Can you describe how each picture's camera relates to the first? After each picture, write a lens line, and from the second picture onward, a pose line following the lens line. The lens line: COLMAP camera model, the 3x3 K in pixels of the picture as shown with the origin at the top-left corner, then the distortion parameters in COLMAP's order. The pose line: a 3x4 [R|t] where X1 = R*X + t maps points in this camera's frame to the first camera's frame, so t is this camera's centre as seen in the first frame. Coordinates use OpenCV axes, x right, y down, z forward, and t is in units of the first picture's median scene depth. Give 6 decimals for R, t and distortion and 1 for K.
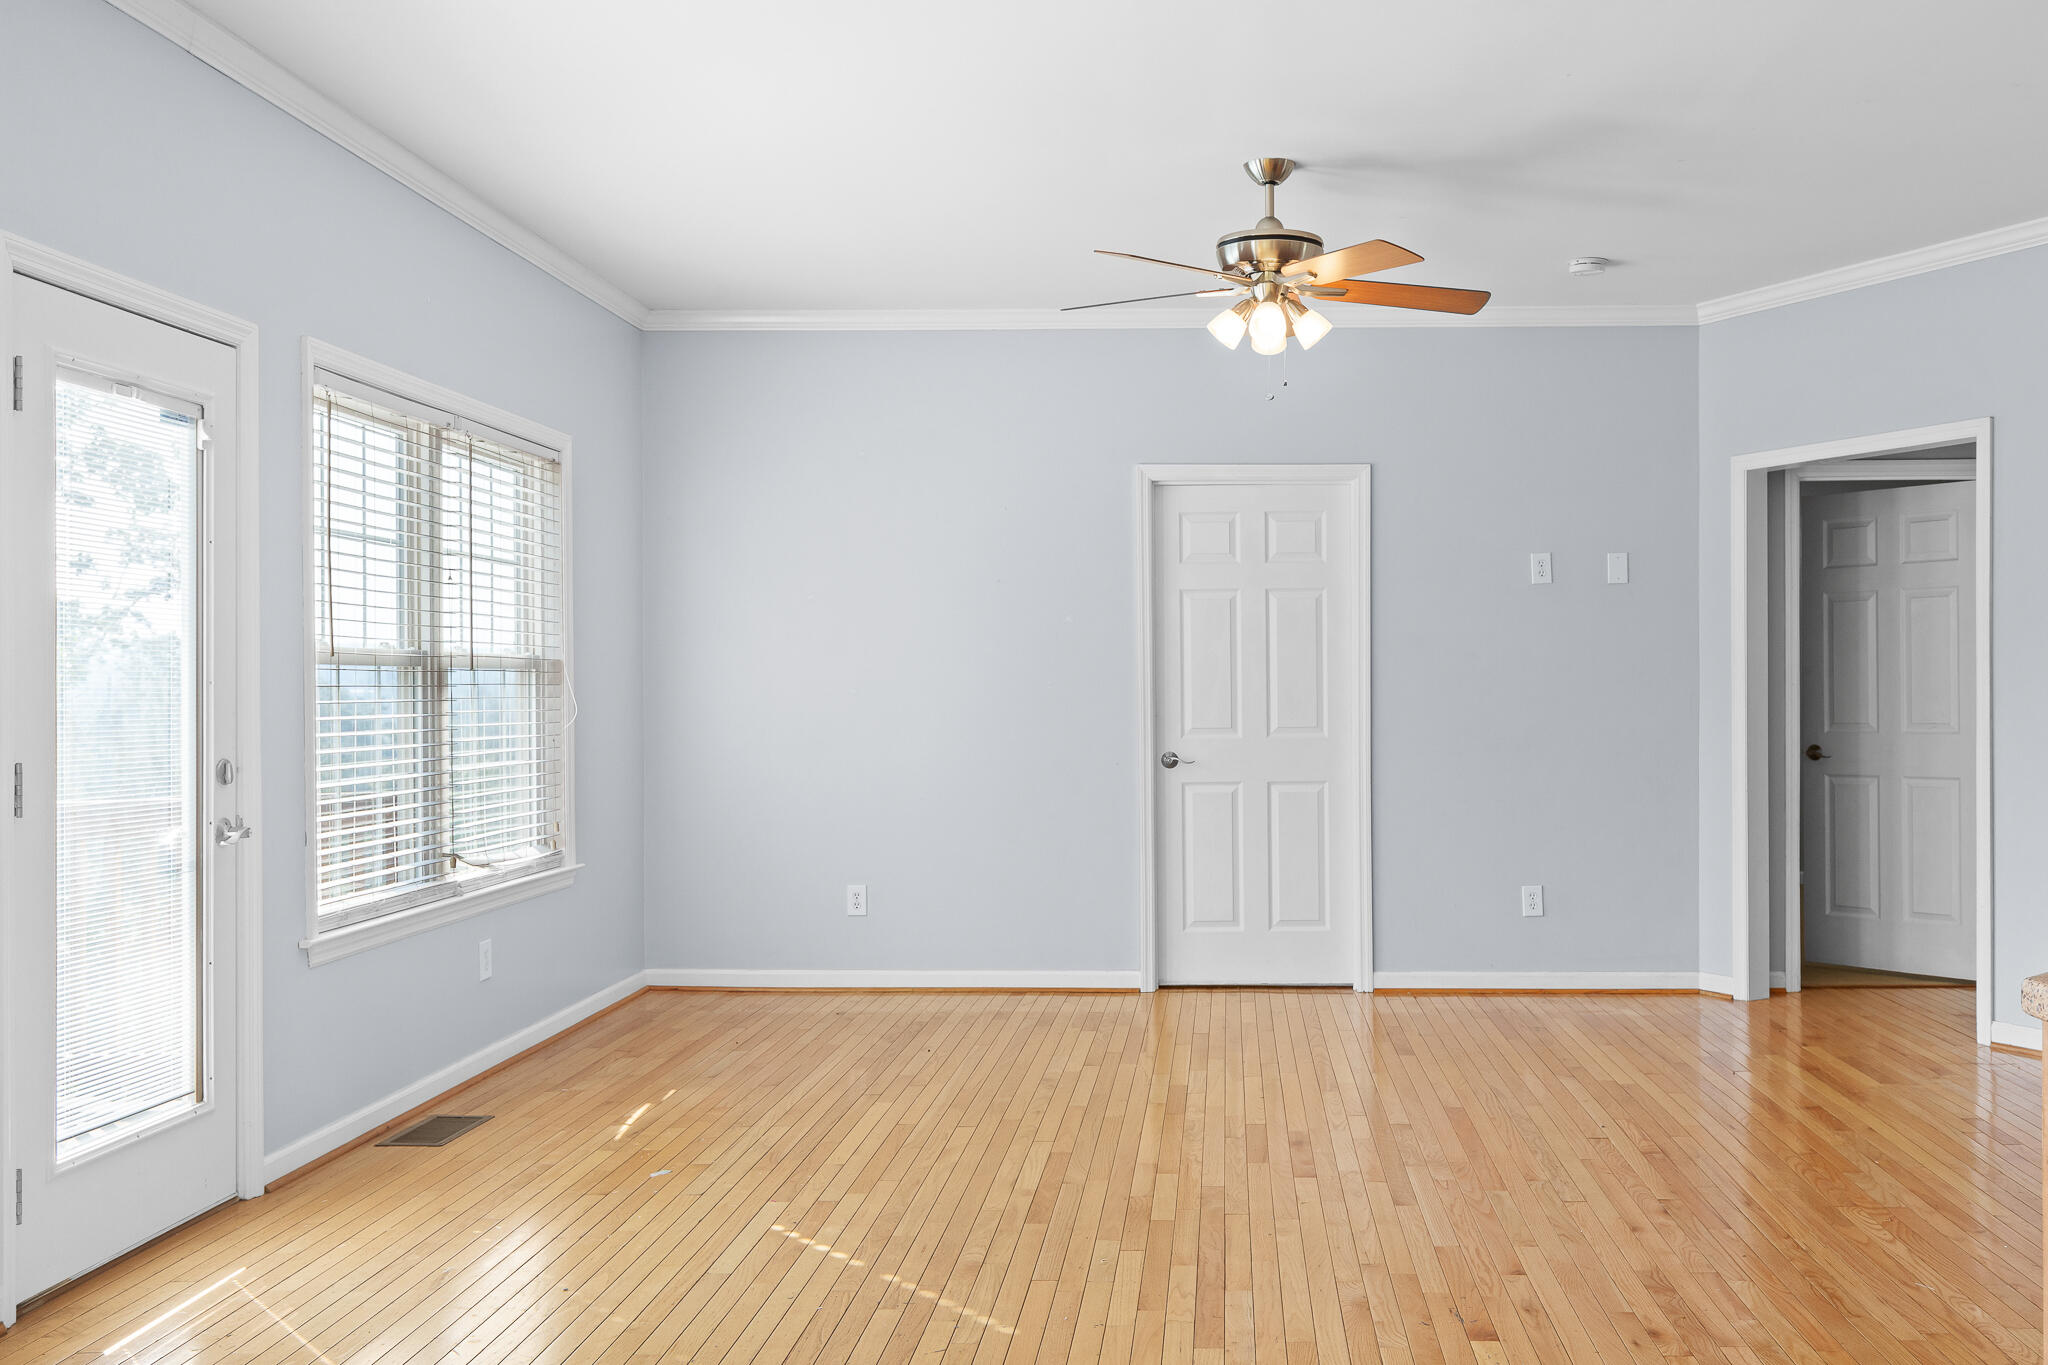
lens RADIAL K [[1833.1, 0, 1201.4], [0, 1833.1, 689.6], [0, 0, 1]] dist [0.009956, -0.012675]
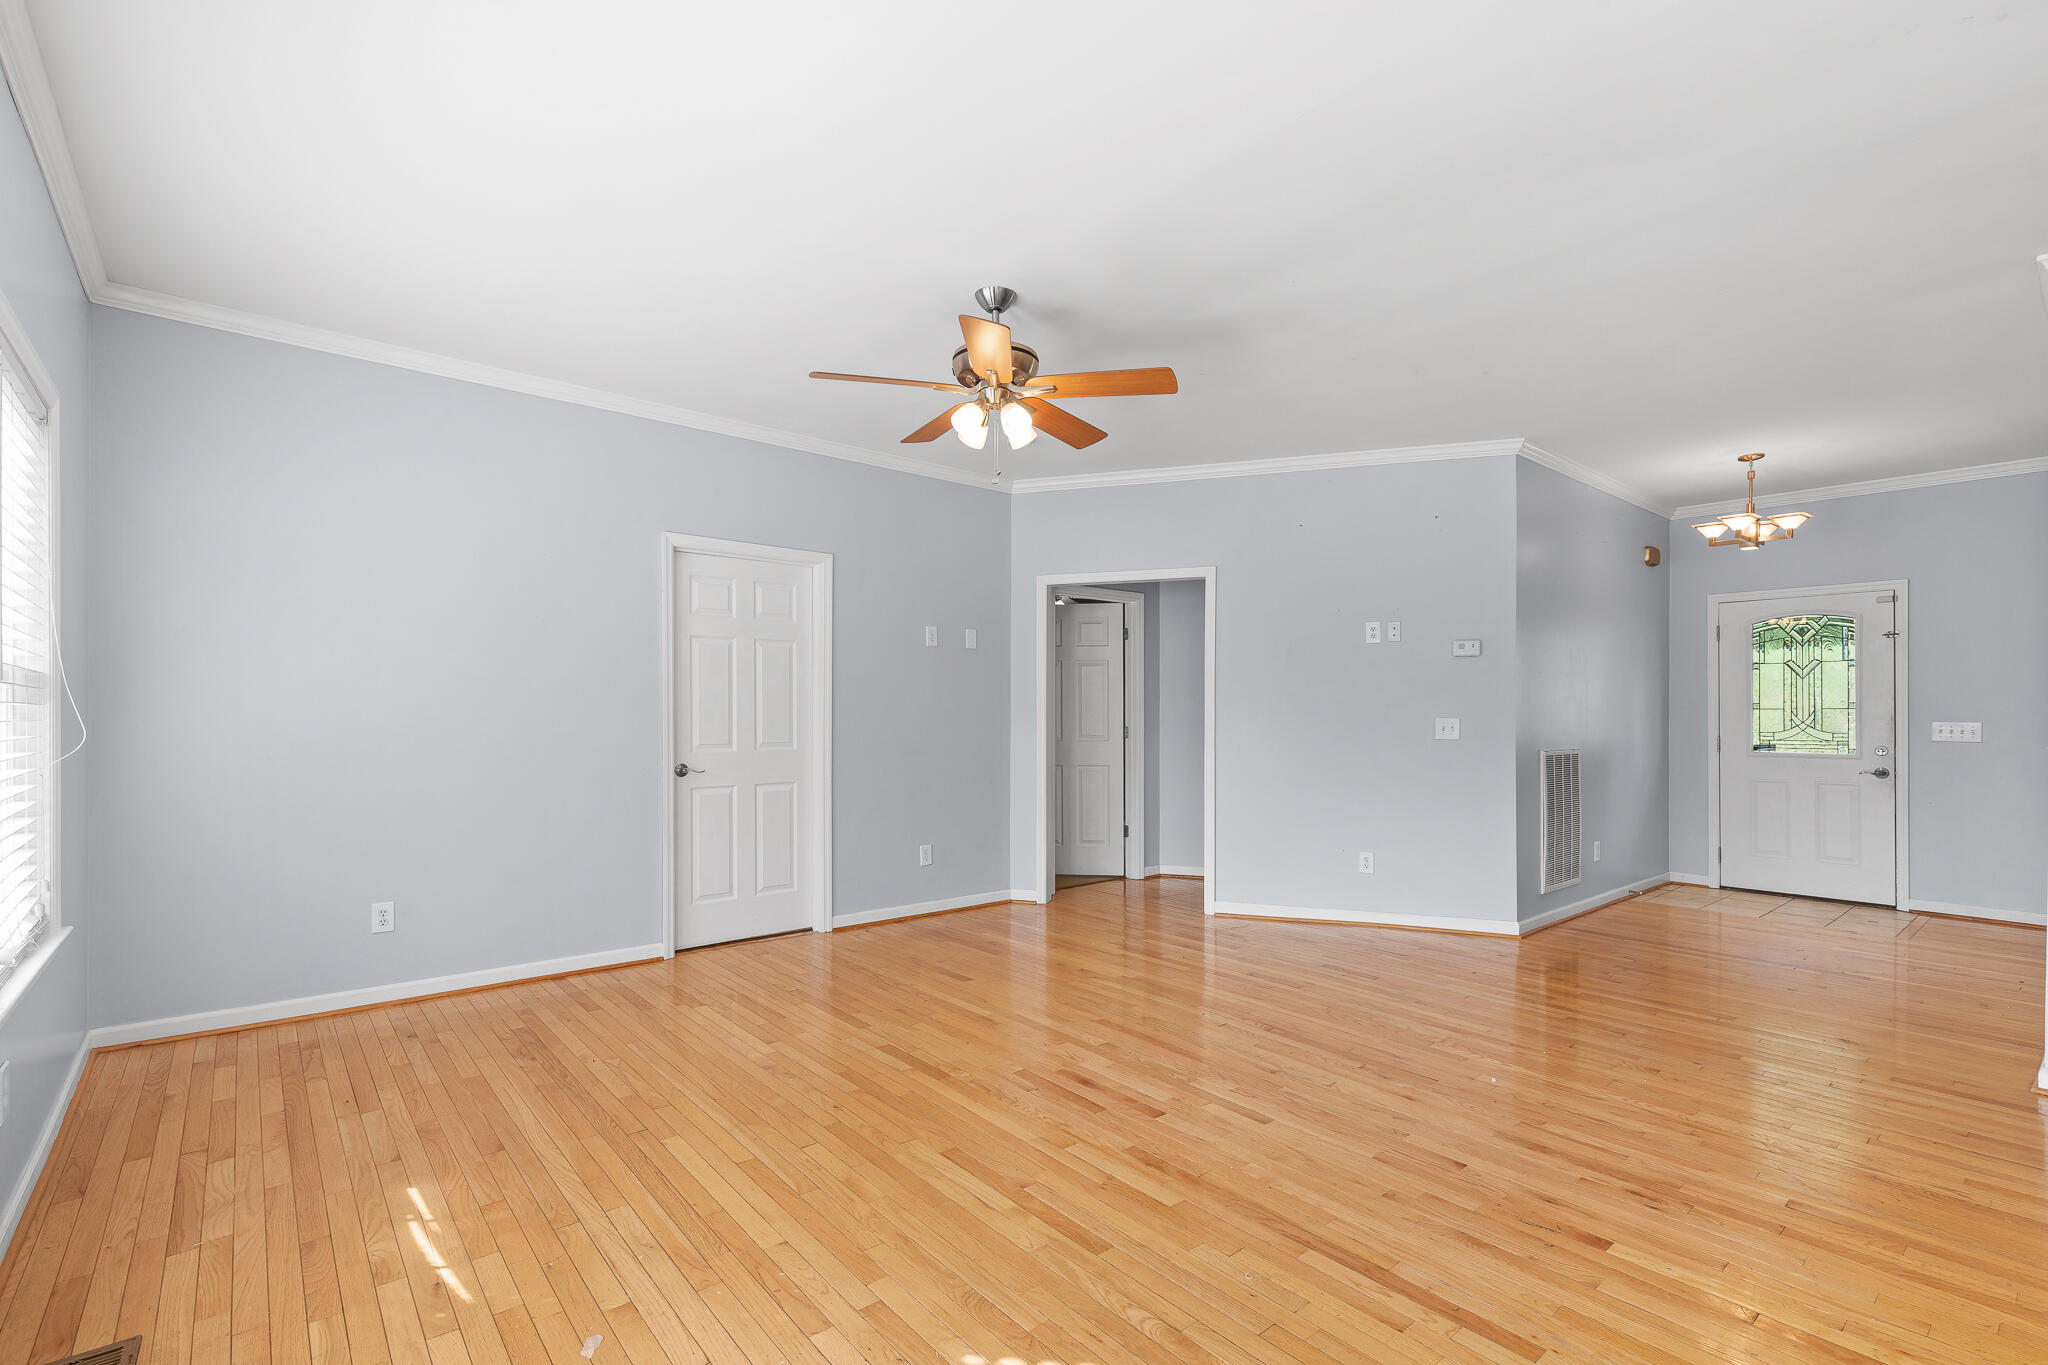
lens RADIAL K [[925.9, 0, 1030.5], [0, 925.9, 712.1], [0, 0, 1]] dist [0.007732, -0.000741]
pose [[0.751503, 0.006987, 0.659693, -0.260705], [-0.005658, 0.999975, -0.004146, -0.000219], [-0.659706, -0.000616, 0.751524, 0.369344]]
